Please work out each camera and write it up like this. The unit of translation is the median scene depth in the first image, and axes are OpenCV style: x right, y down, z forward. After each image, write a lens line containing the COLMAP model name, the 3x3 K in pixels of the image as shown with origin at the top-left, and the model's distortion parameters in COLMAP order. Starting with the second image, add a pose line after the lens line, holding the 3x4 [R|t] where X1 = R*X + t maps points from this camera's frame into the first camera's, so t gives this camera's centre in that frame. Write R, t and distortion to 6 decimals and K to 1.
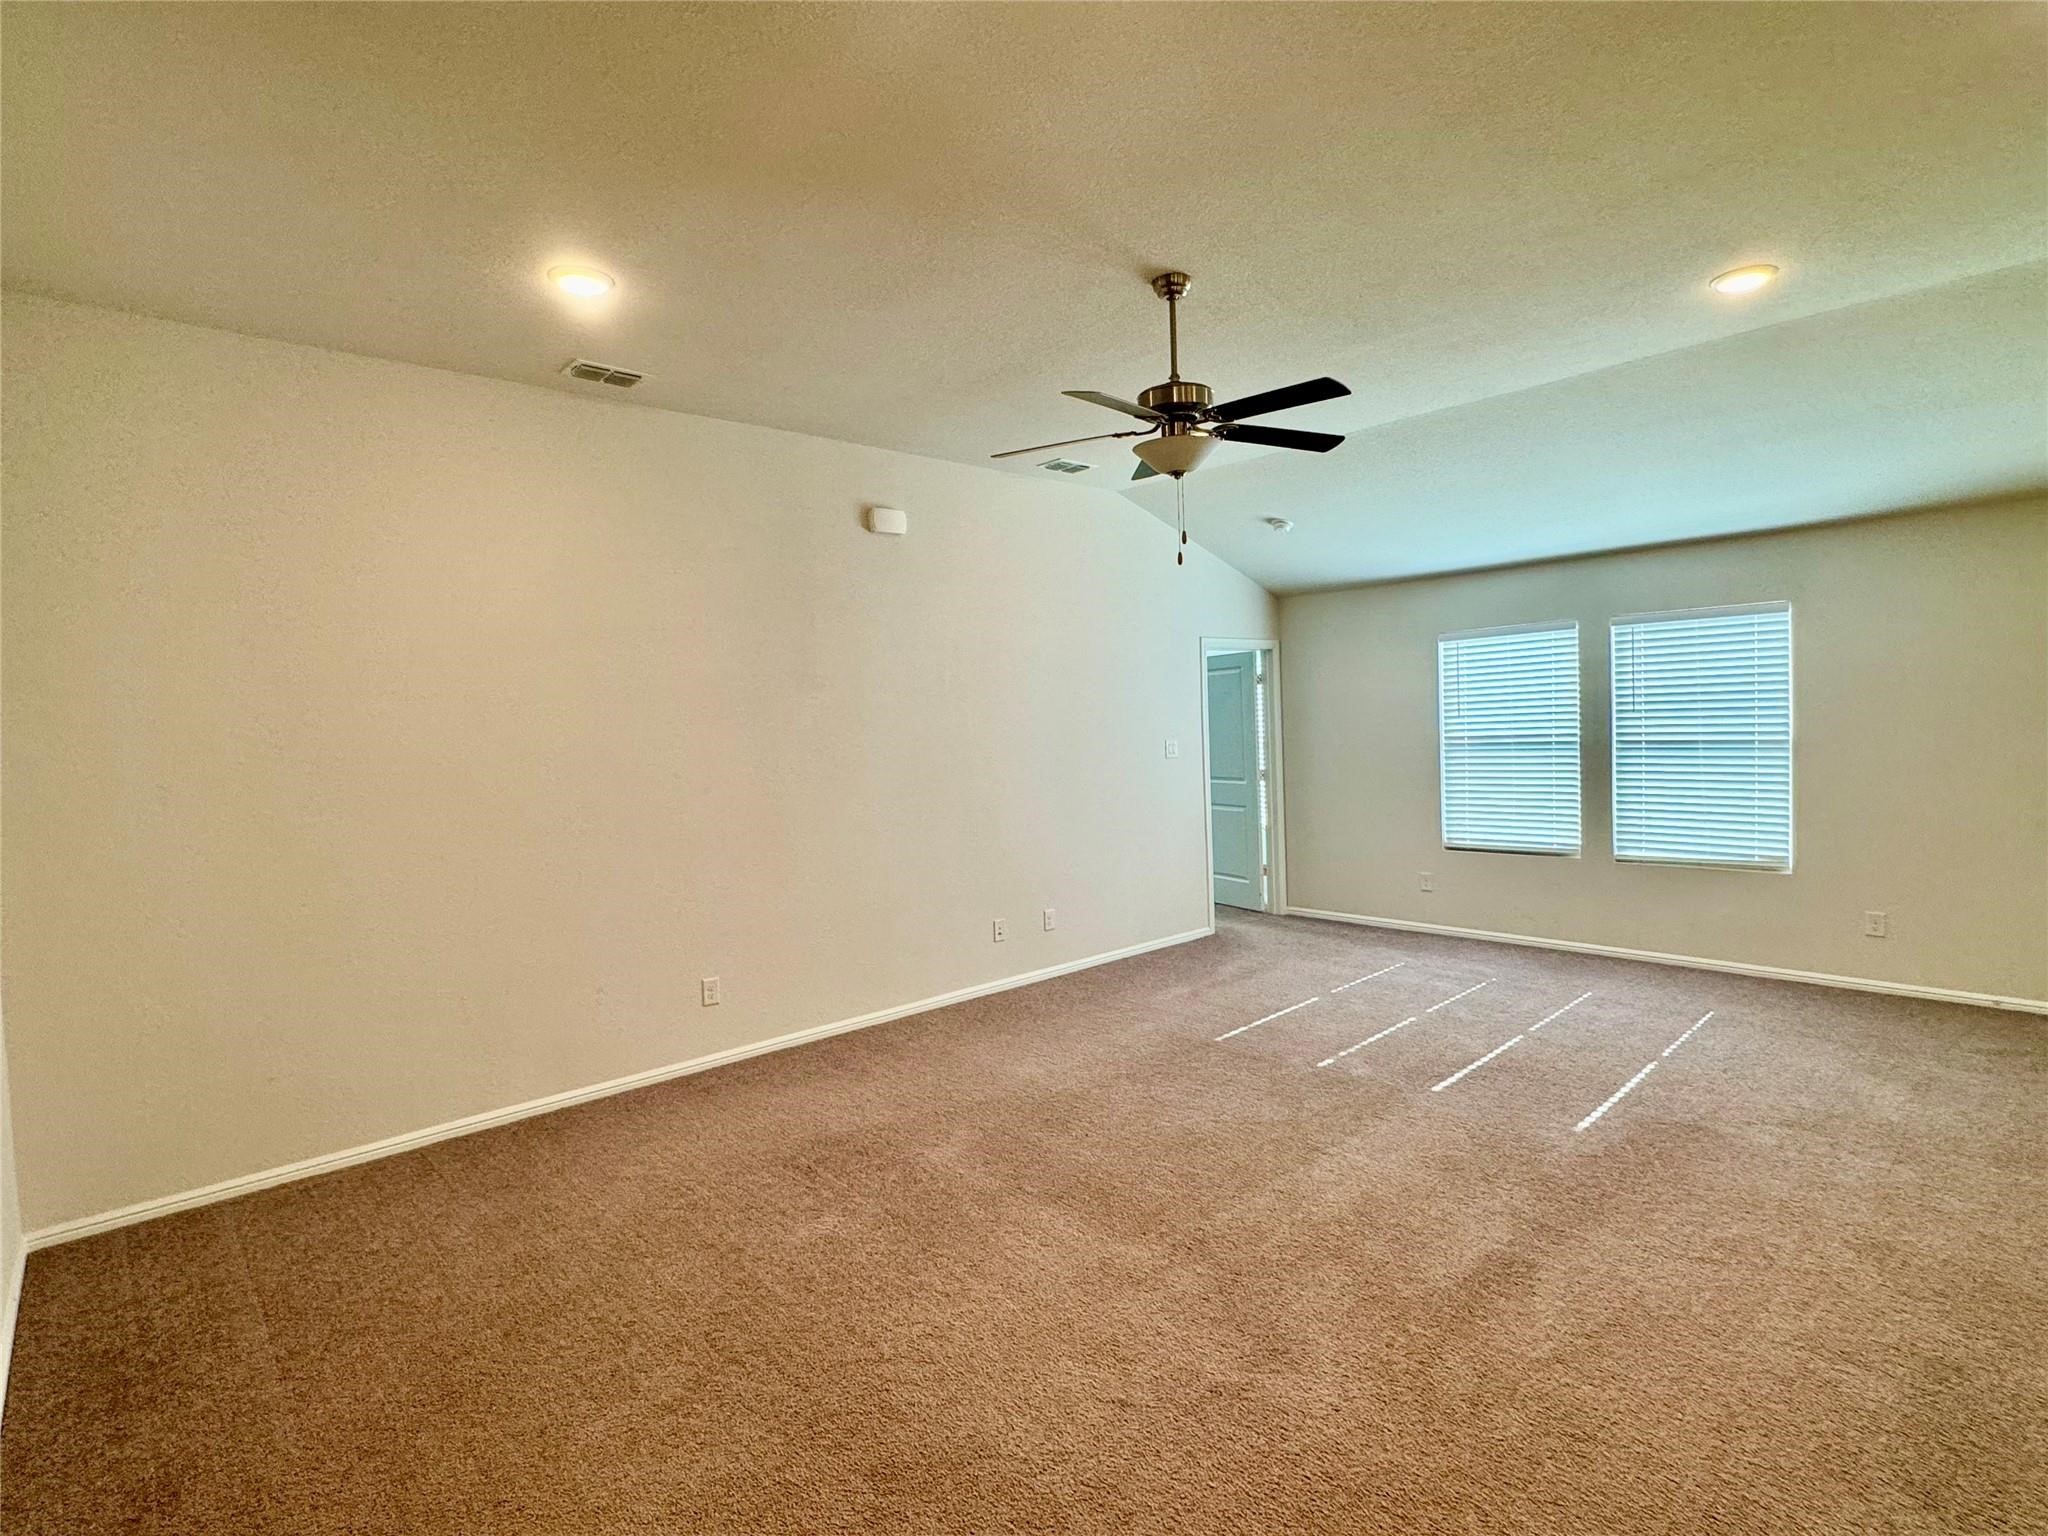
lens RADIAL K [[1029.7, 0, 1019.9], [0, 1029.7, 759.4], [0, 0, 1]] dist [-0.000028, 0.000450]
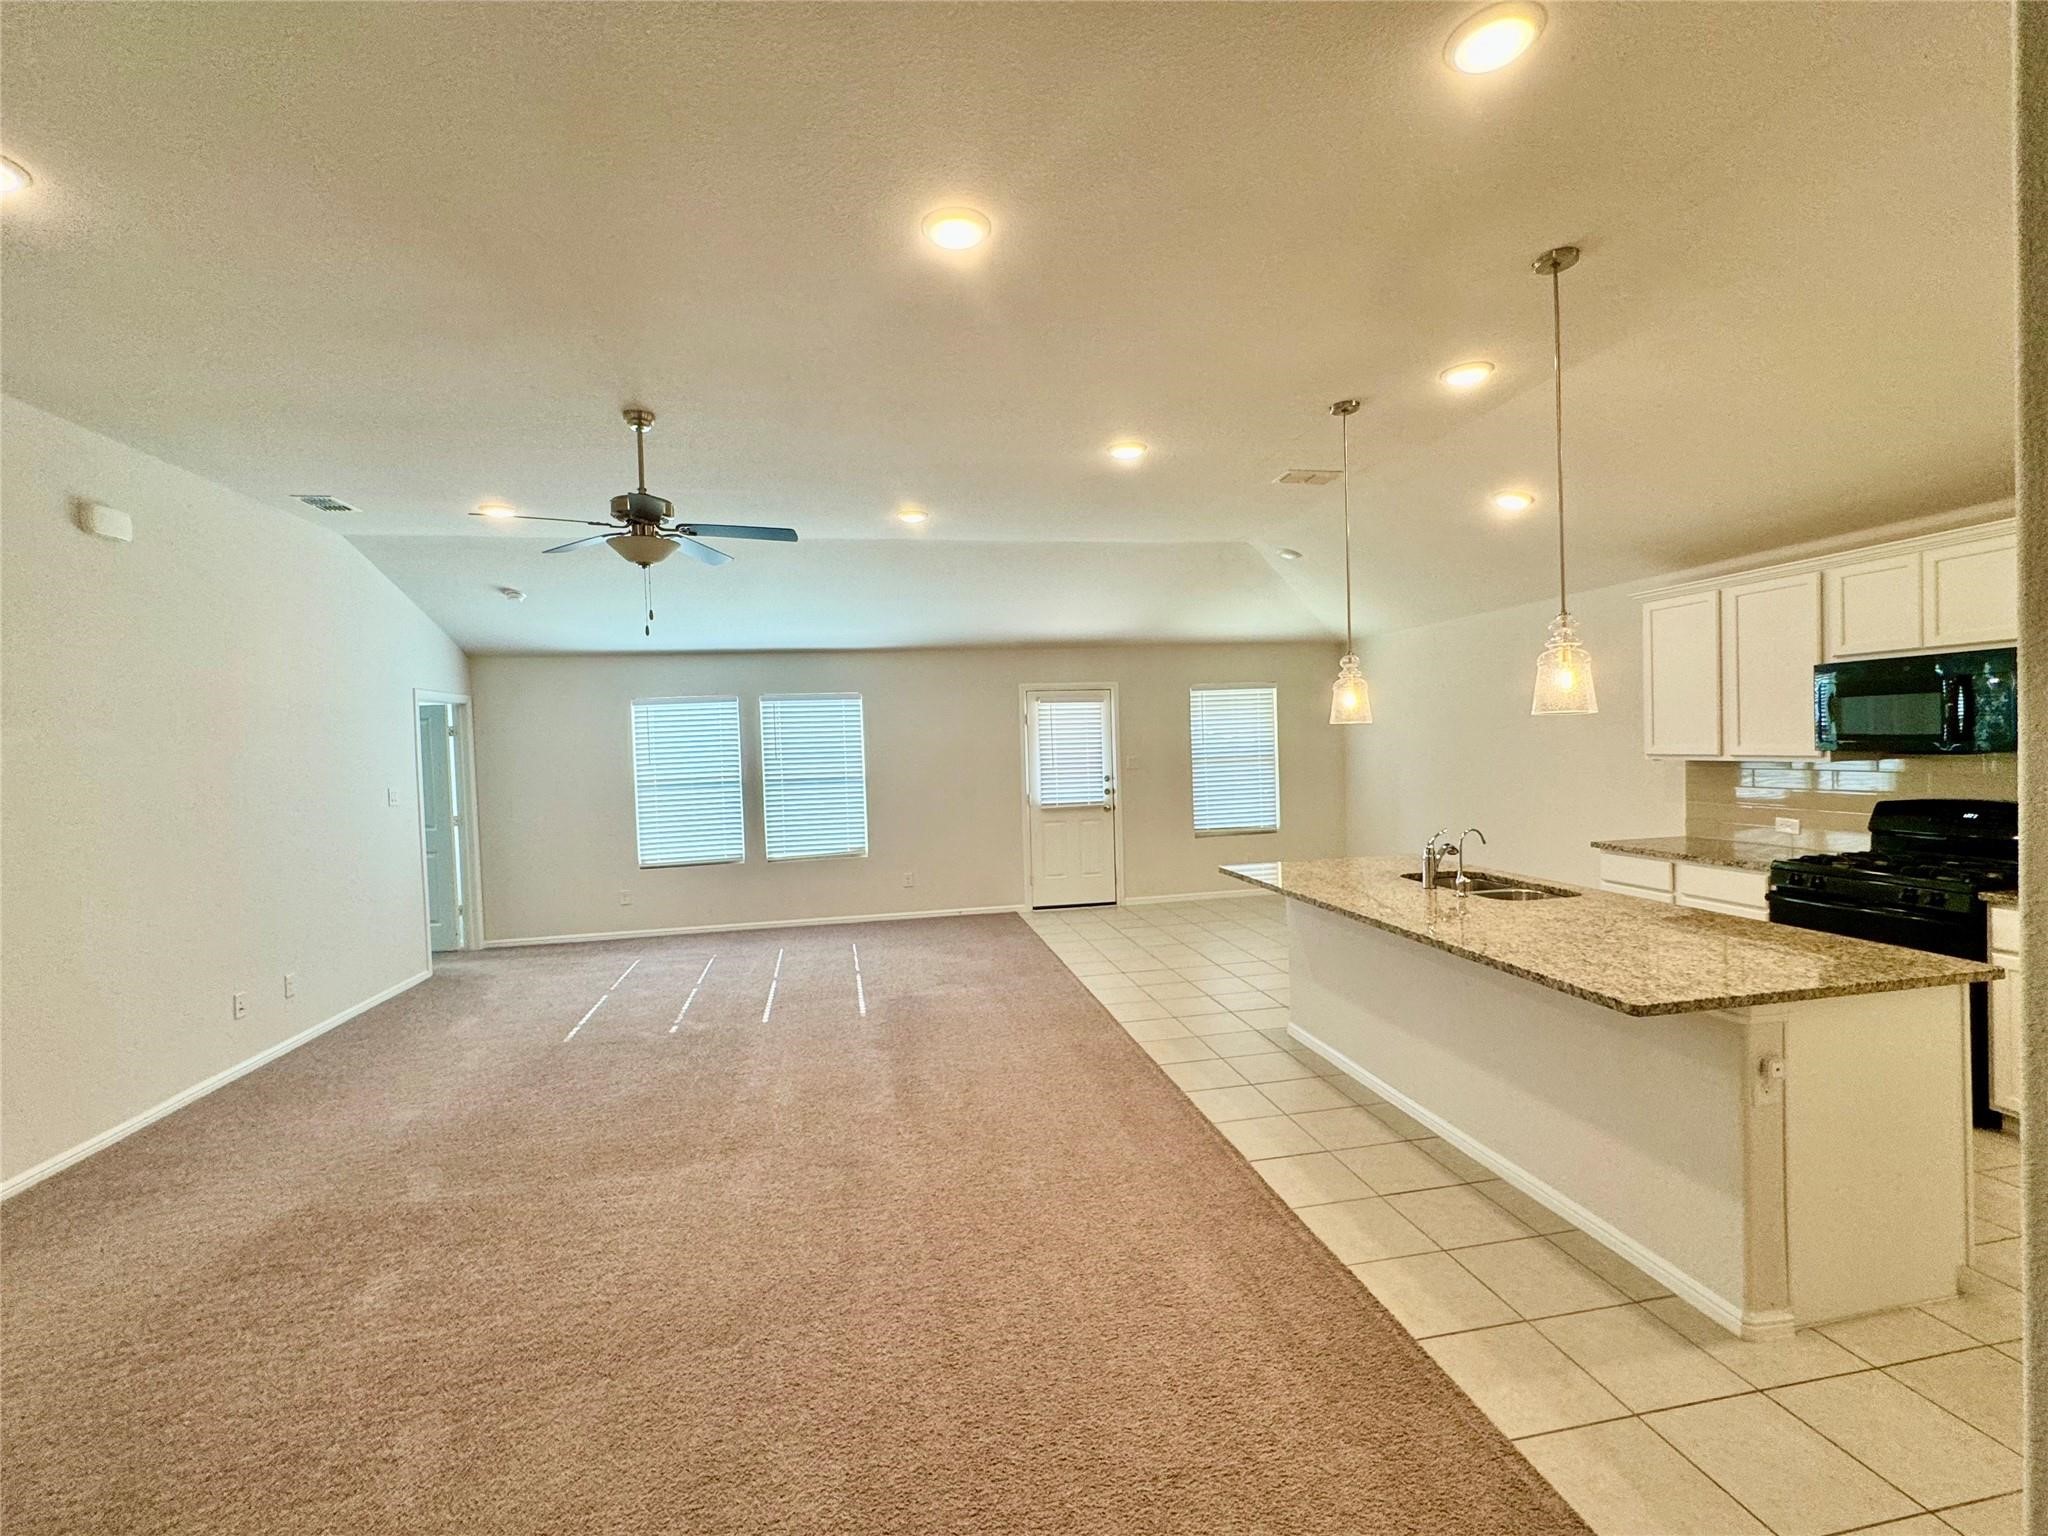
lens RADIAL K [[884.7, 0, 1019.9], [0, 884.7, 764.0], [0, 0, 1]] dist [-0.001311, 0.000076]
pose [[0.535155, -0.002359, 0.844751, -0.315527], [0.047664, 0.998487, -0.027408, 0.012670], [-0.843408, 0.054932, 0.534458, 0.022838]]
